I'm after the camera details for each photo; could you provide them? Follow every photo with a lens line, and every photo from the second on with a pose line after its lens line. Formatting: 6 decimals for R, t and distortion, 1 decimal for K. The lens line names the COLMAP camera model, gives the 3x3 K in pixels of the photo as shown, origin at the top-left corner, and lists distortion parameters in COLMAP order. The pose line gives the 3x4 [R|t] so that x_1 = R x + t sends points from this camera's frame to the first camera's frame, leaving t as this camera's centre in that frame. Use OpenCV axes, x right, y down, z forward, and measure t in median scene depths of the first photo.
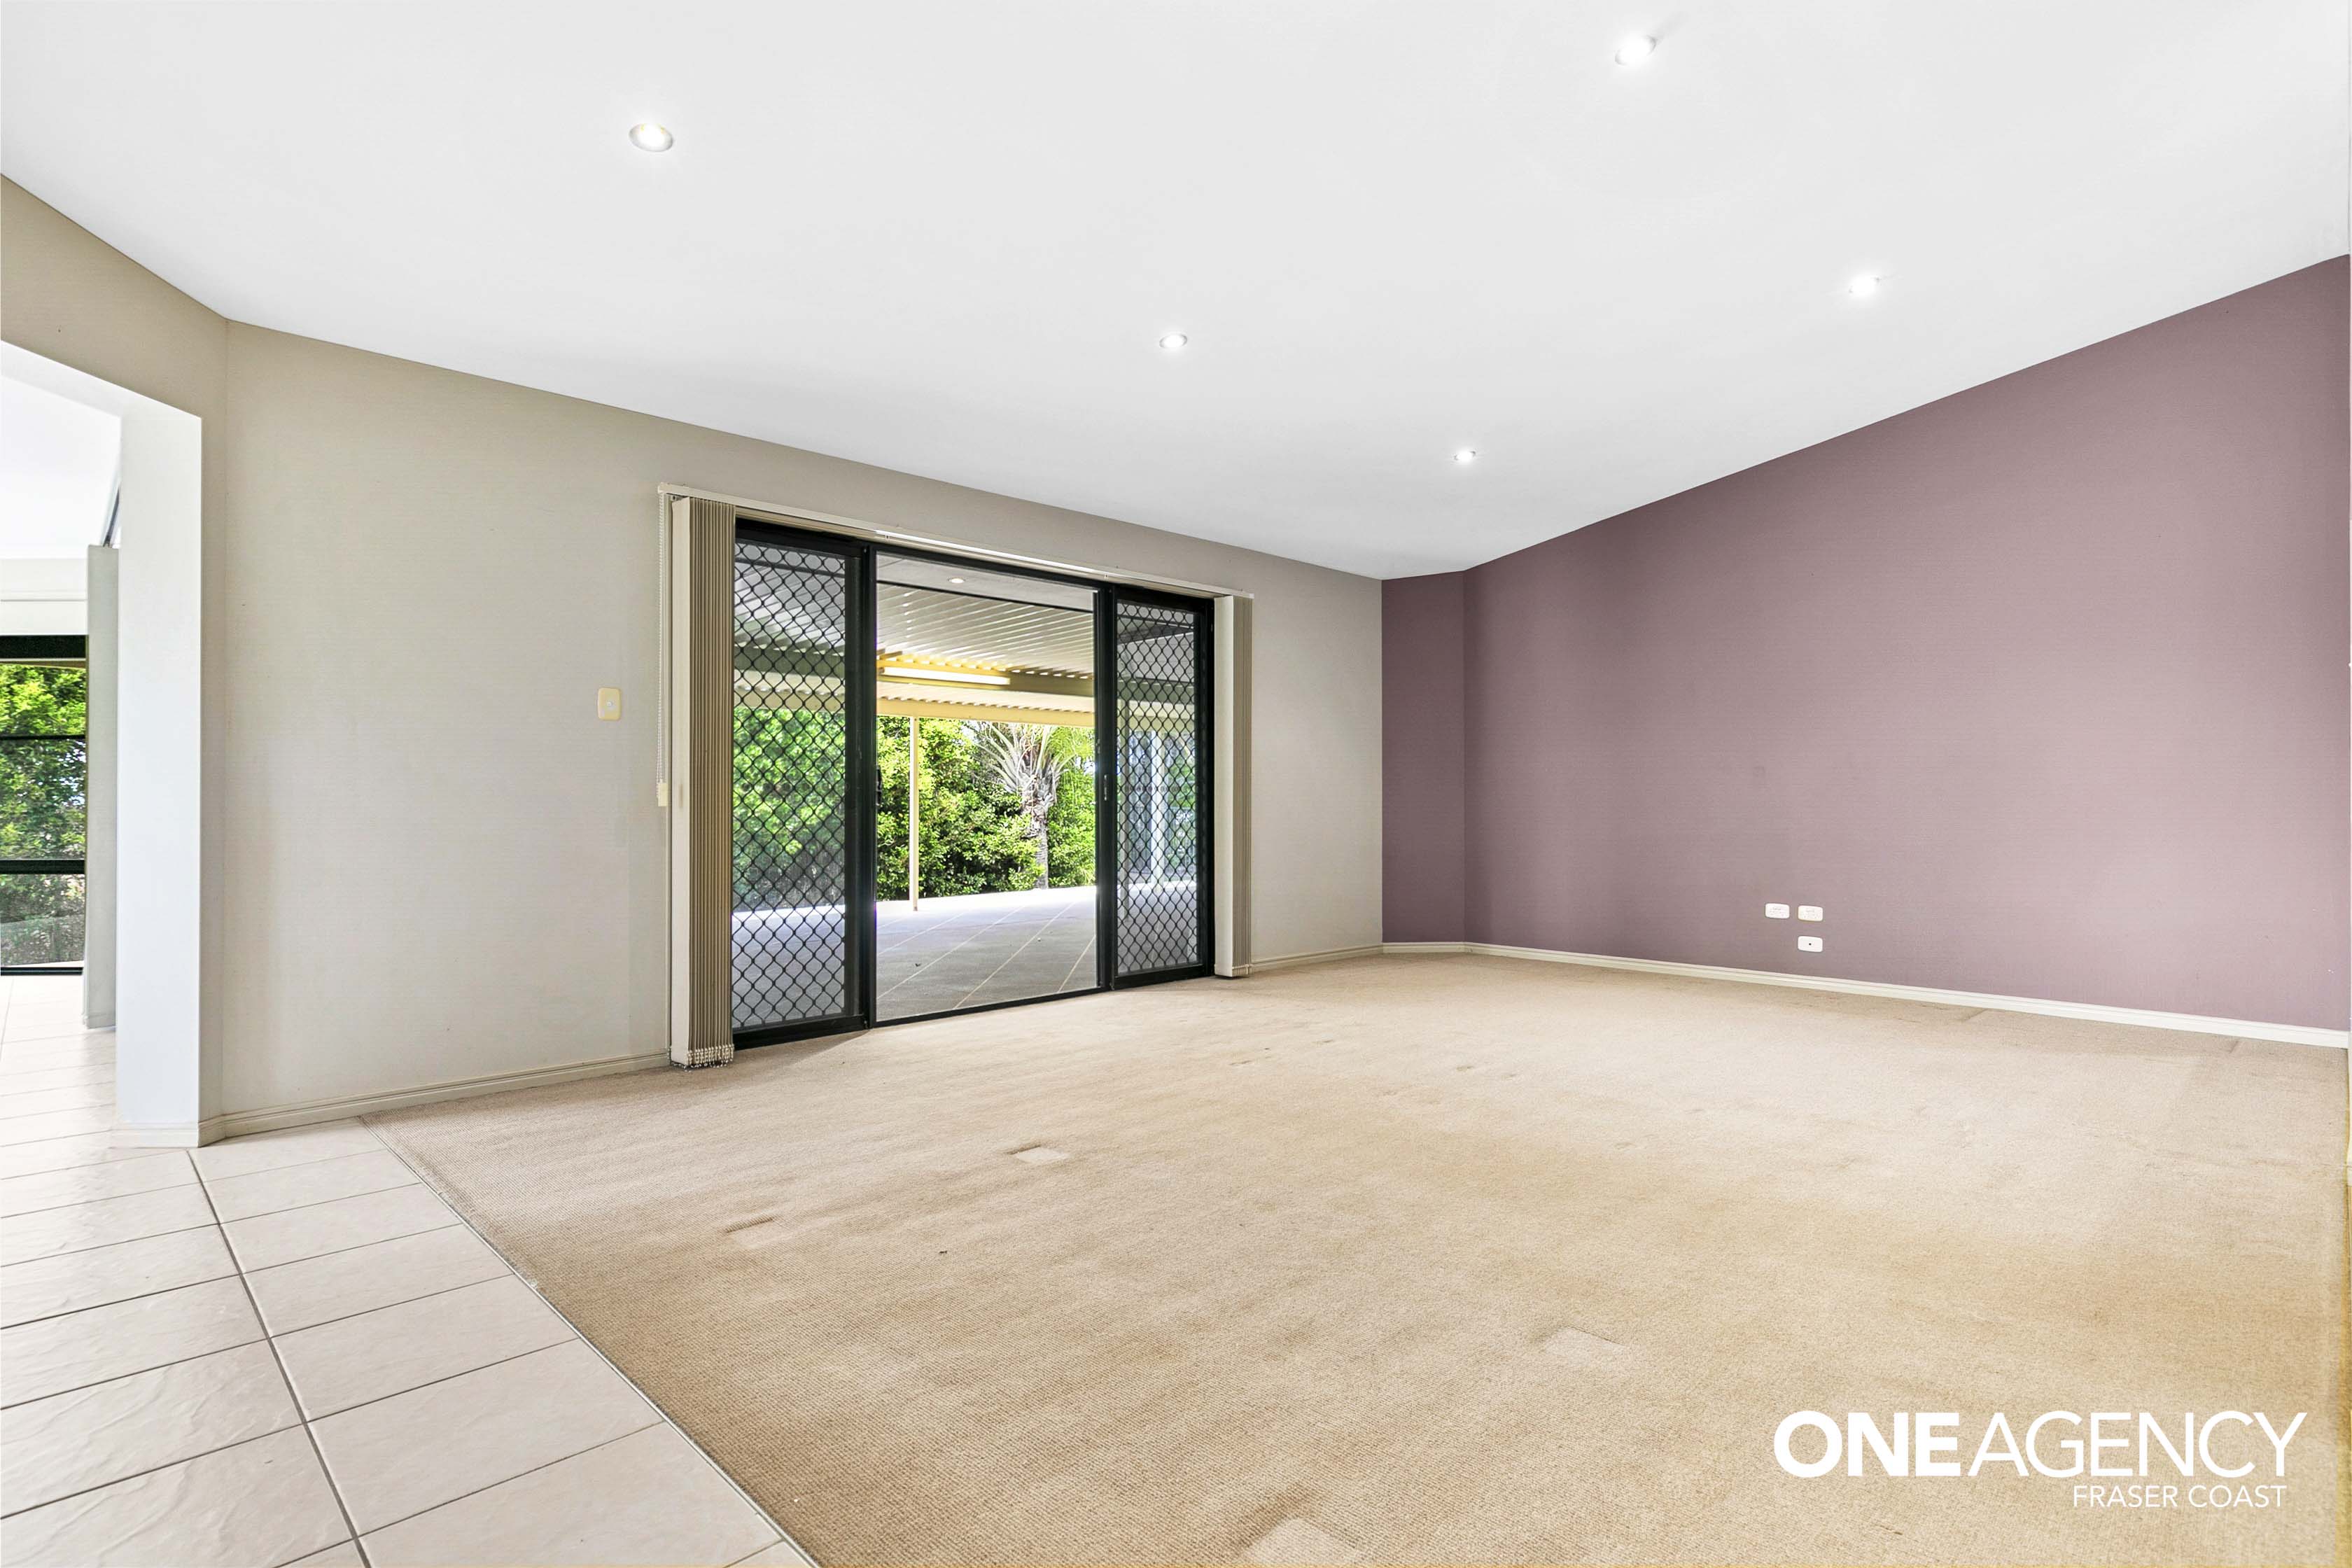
lens RADIAL K [[1166.7, 0, 1192.3], [0, 1166.7, 794.8], [0, 0, 1]] dist [0.005921, 0.000809]
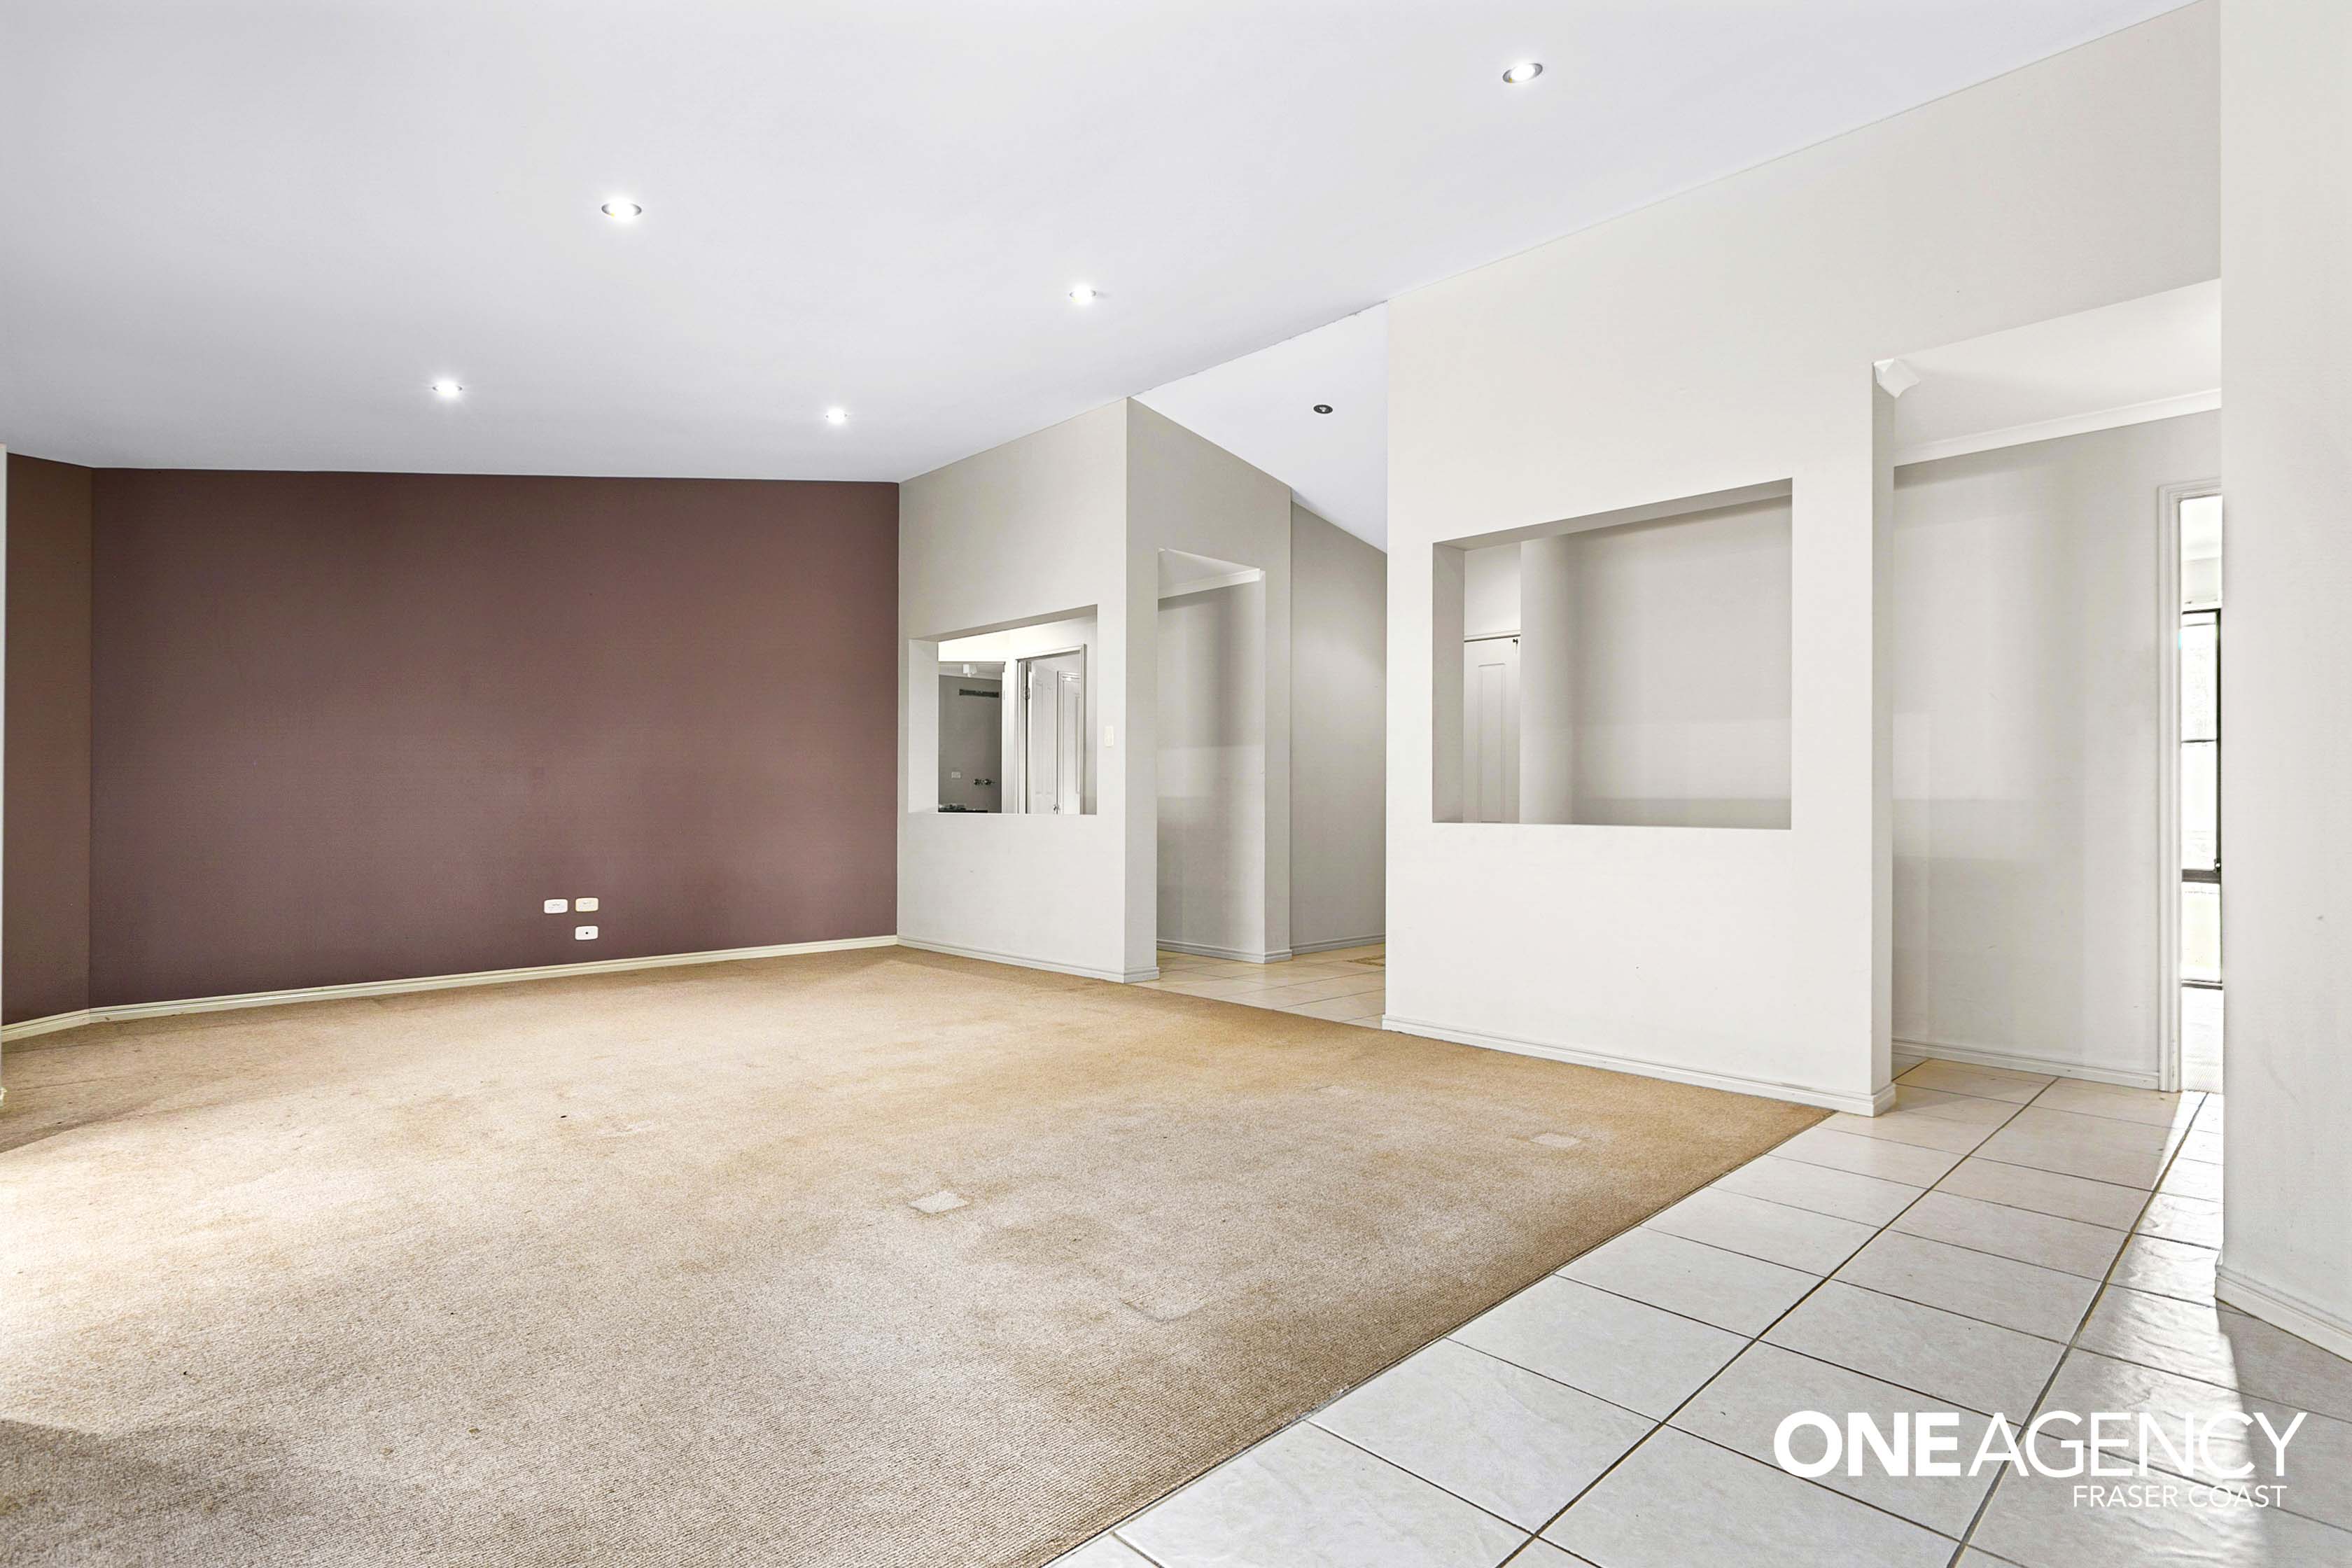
lens RADIAL K [[1166.7, 0, 1165.8], [0, 1166.7, 792.8], [0, 0, 1]] dist [0.005921, 0.000809]
pose [[0.008494, 0.007312, 0.999937, -1.022088], [-0.006804, 0.999951, -0.007255, 0.001857], [-0.999941, -0.006742, 0.008544, 0.822082]]
